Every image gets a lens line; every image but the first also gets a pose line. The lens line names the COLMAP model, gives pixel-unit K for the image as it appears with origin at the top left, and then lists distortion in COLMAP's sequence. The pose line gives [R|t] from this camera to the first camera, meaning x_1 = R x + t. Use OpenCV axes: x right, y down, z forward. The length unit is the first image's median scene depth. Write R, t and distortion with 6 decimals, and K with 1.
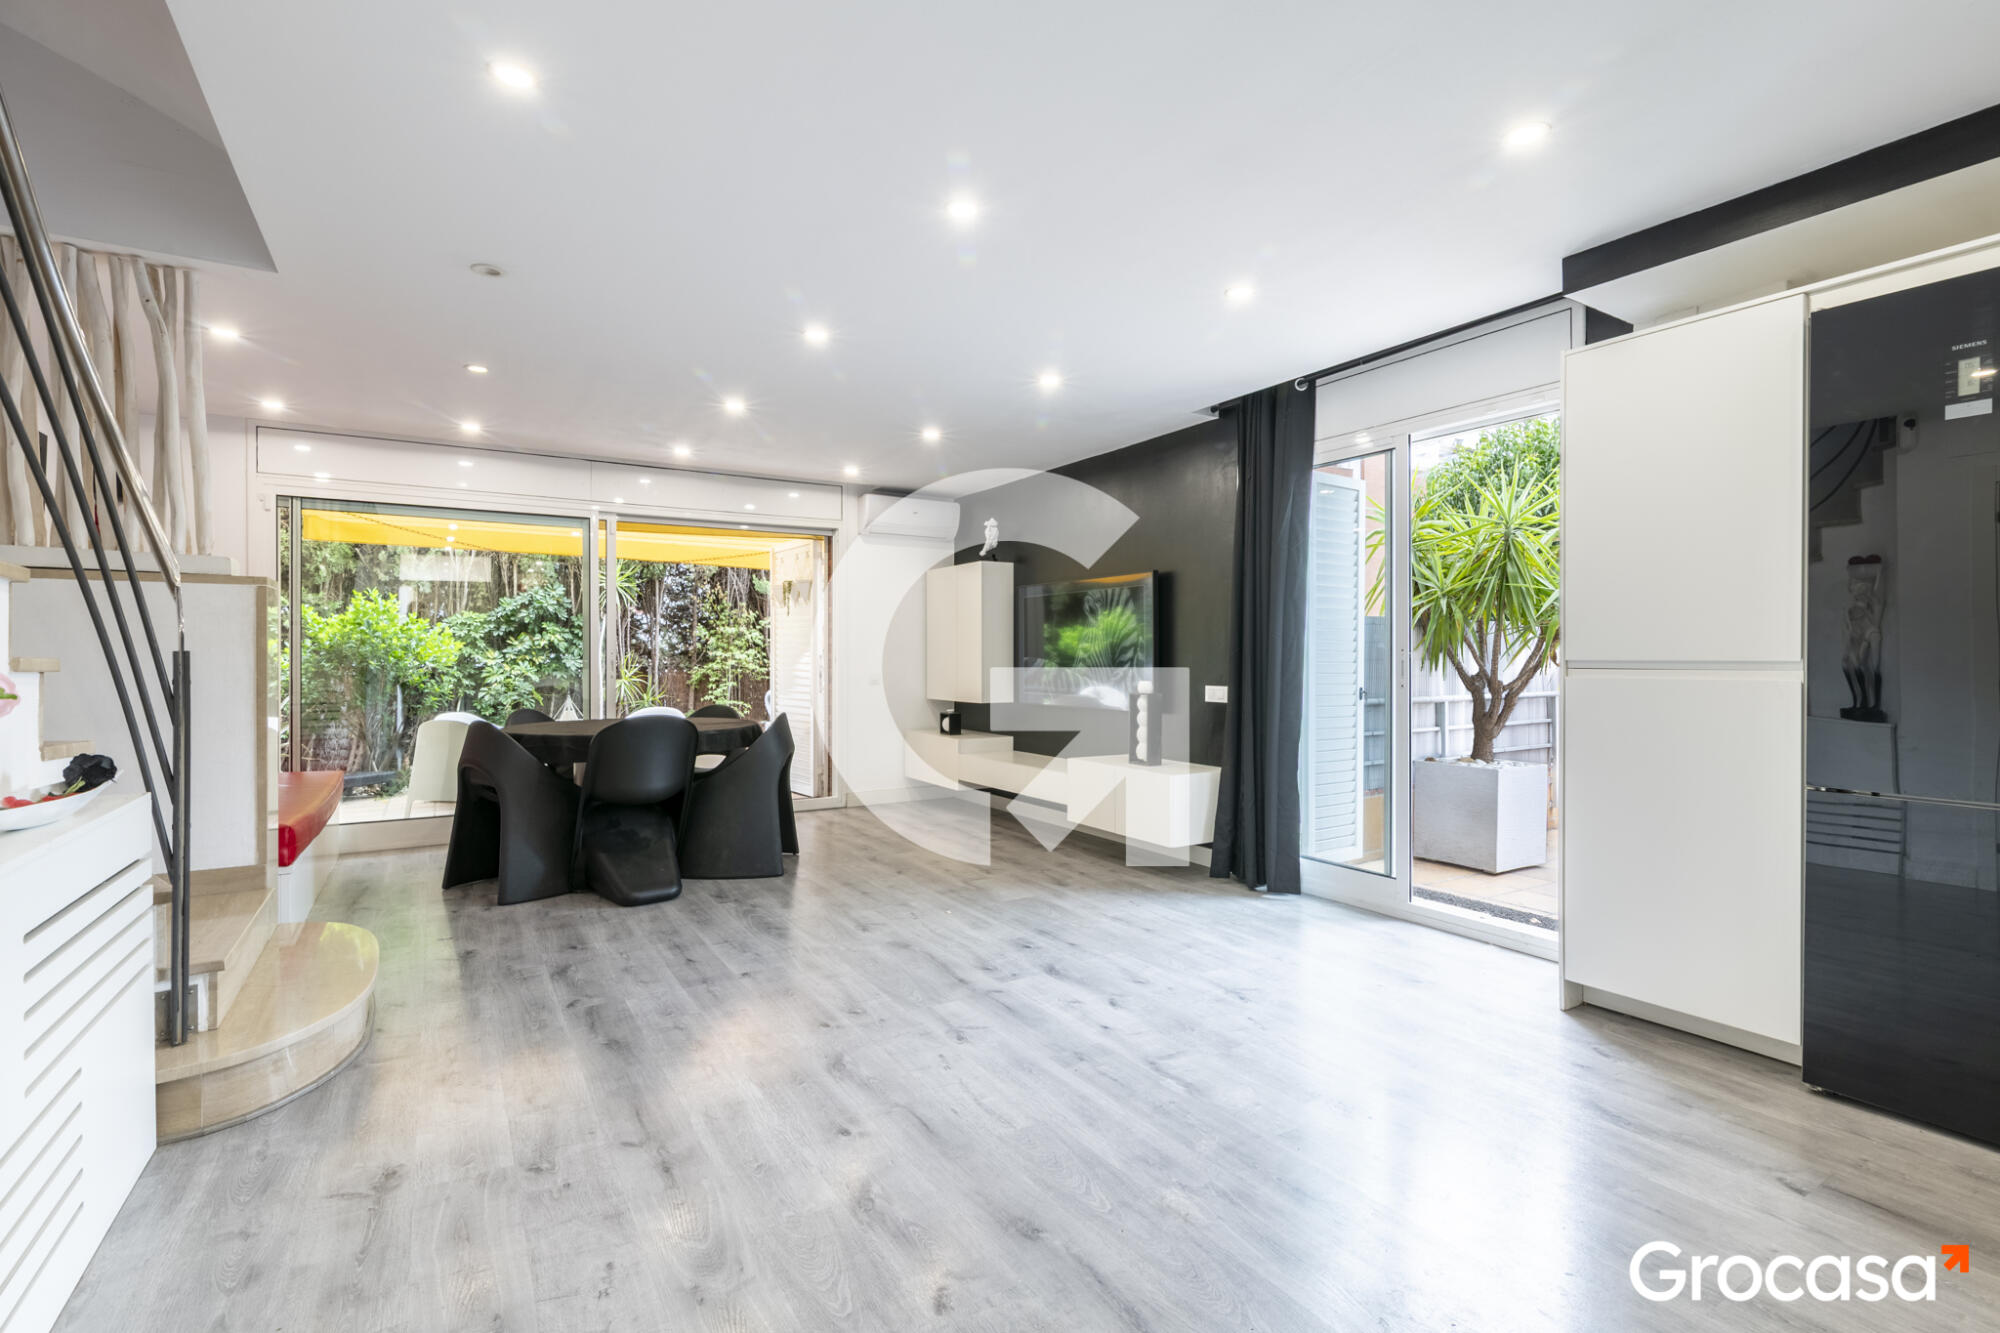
lens RADIAL K [[912.2, 0, 1001.0], [0, 912.2, 654.6], [0, 0, 1]] dist [0.001252, -0.000381]
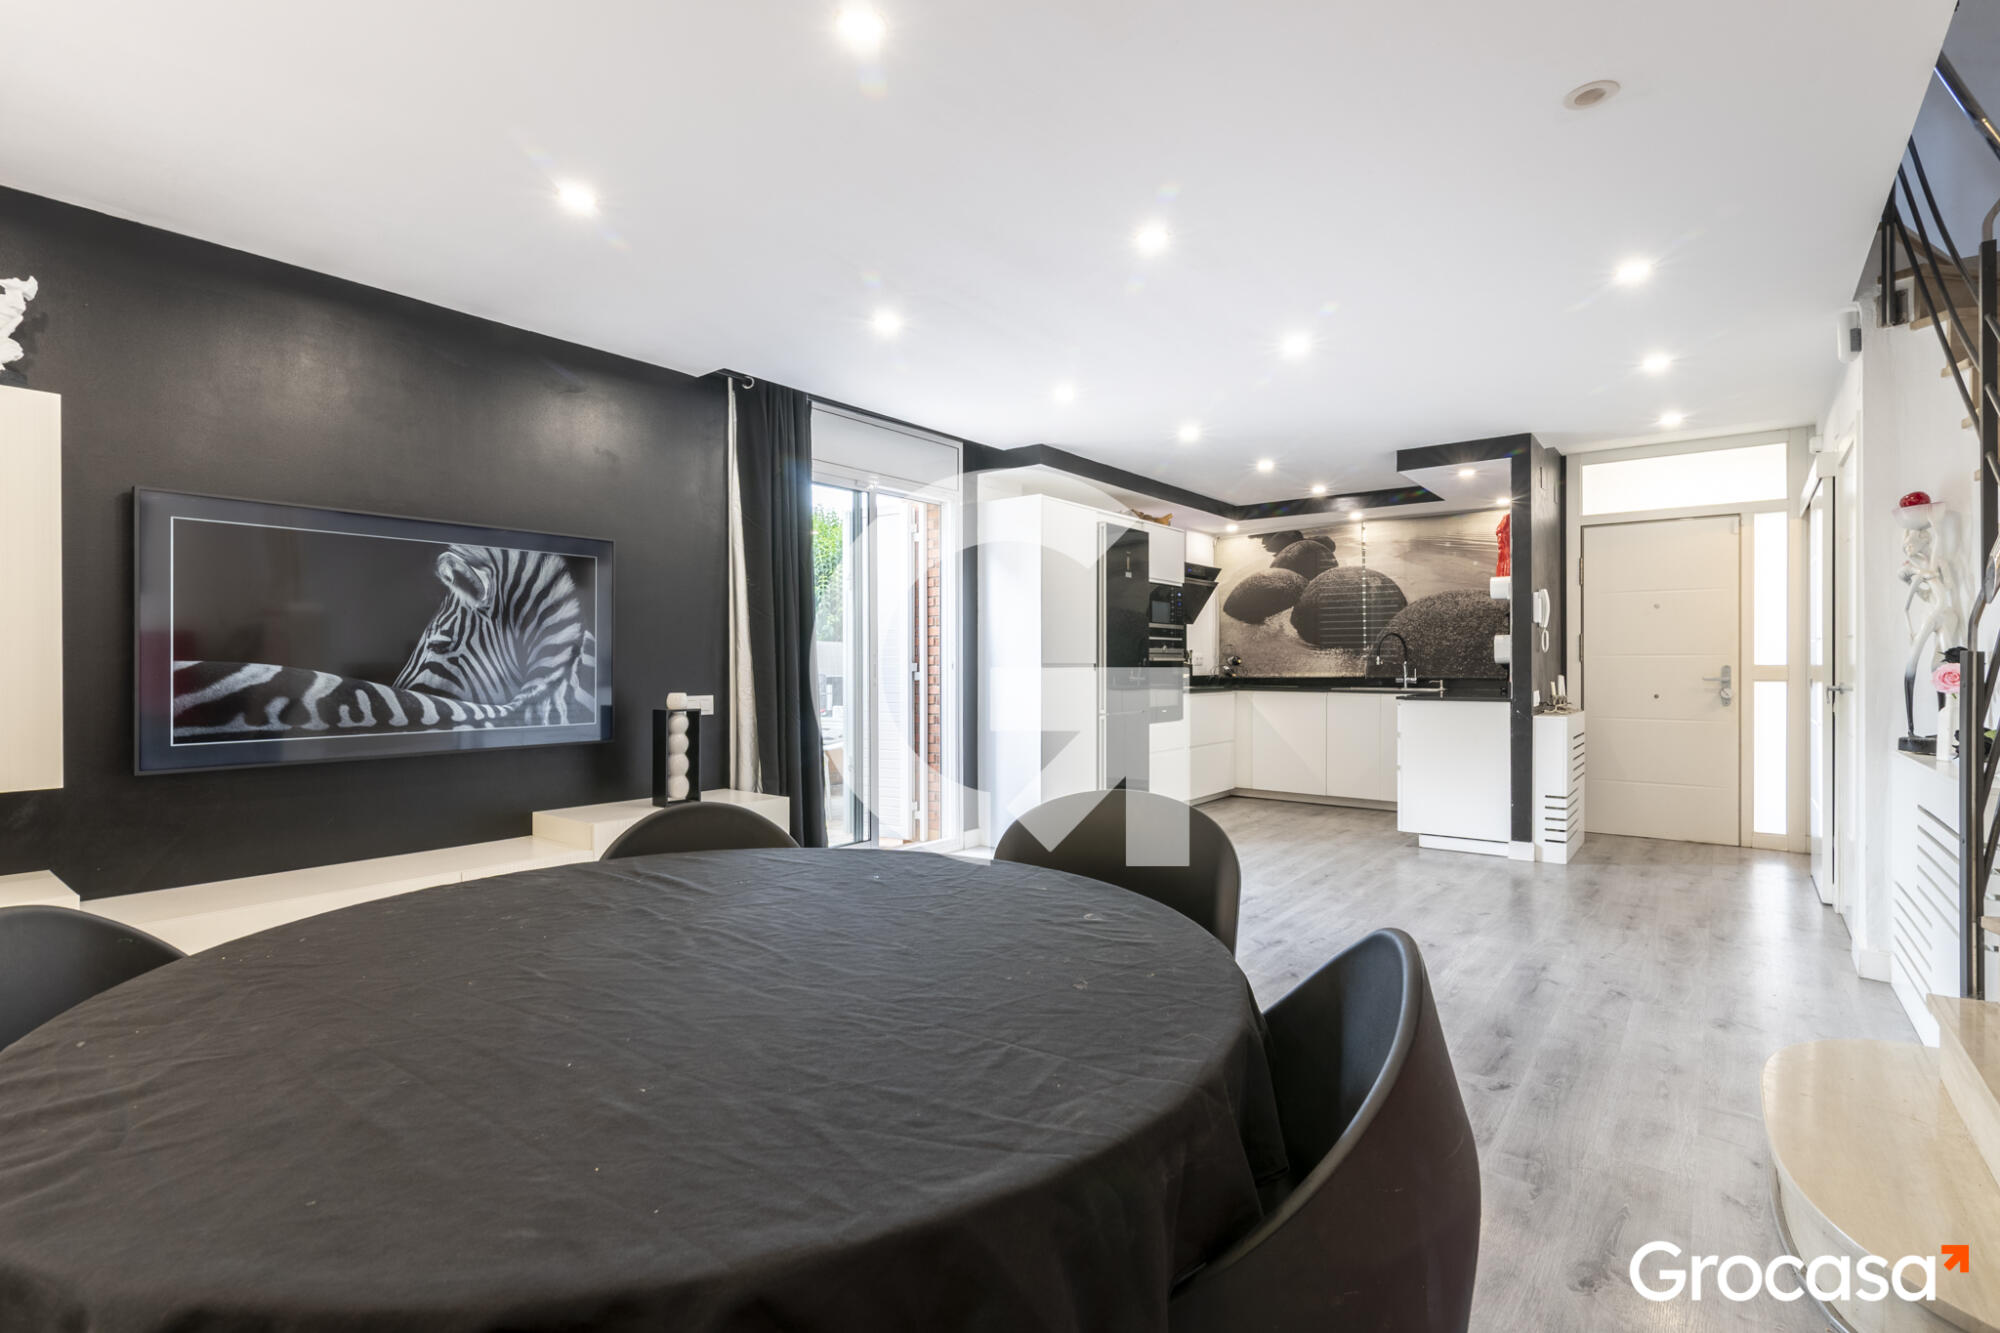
lens RADIAL K [[926.2, 0, 1000.0], [0, 926.2, 666.5], [0, 0, 1]] dist [0.000200, -0.000644]
pose [[-0.347143, -0.002728, 0.937808, -0.941092], [-0.002070, 0.999996, 0.002143, 0.006594], [-0.937810, -0.001197, -0.347147, 1.476107]]
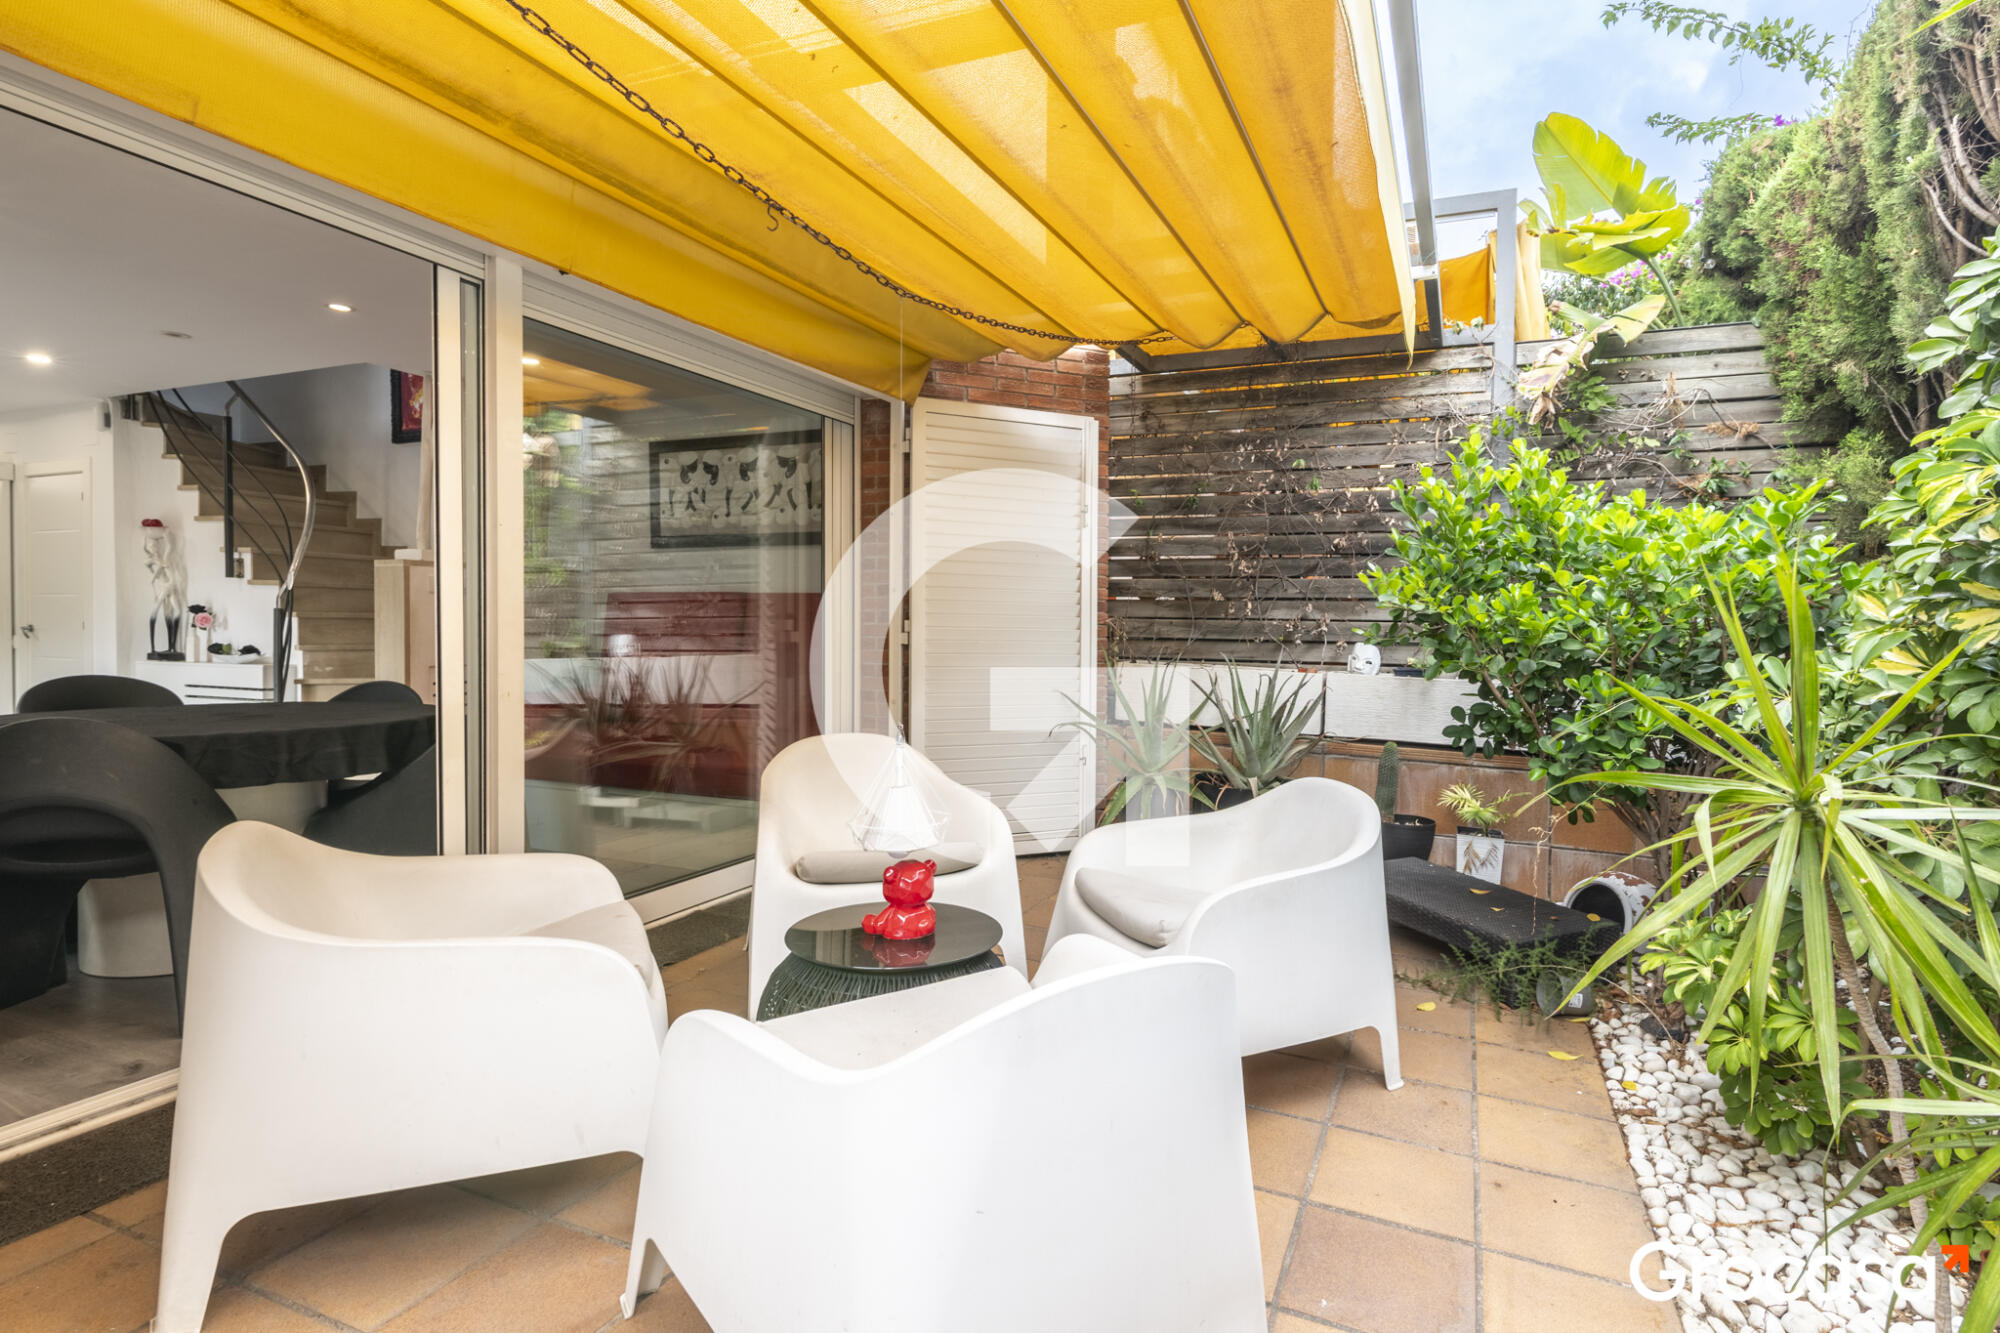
lens RADIAL K [[912.2, 0, 1001.0], [0, 912.2, 654.6], [0, 0, 1]] dist [0.001252, -0.000381]
pose [[-0.792585, 0.010734, -0.609667, -0.606938], [-0.008703, 0.999544, 0.028913, 0.019780], [0.609700, 0.028222, -0.792130, 2.563762]]
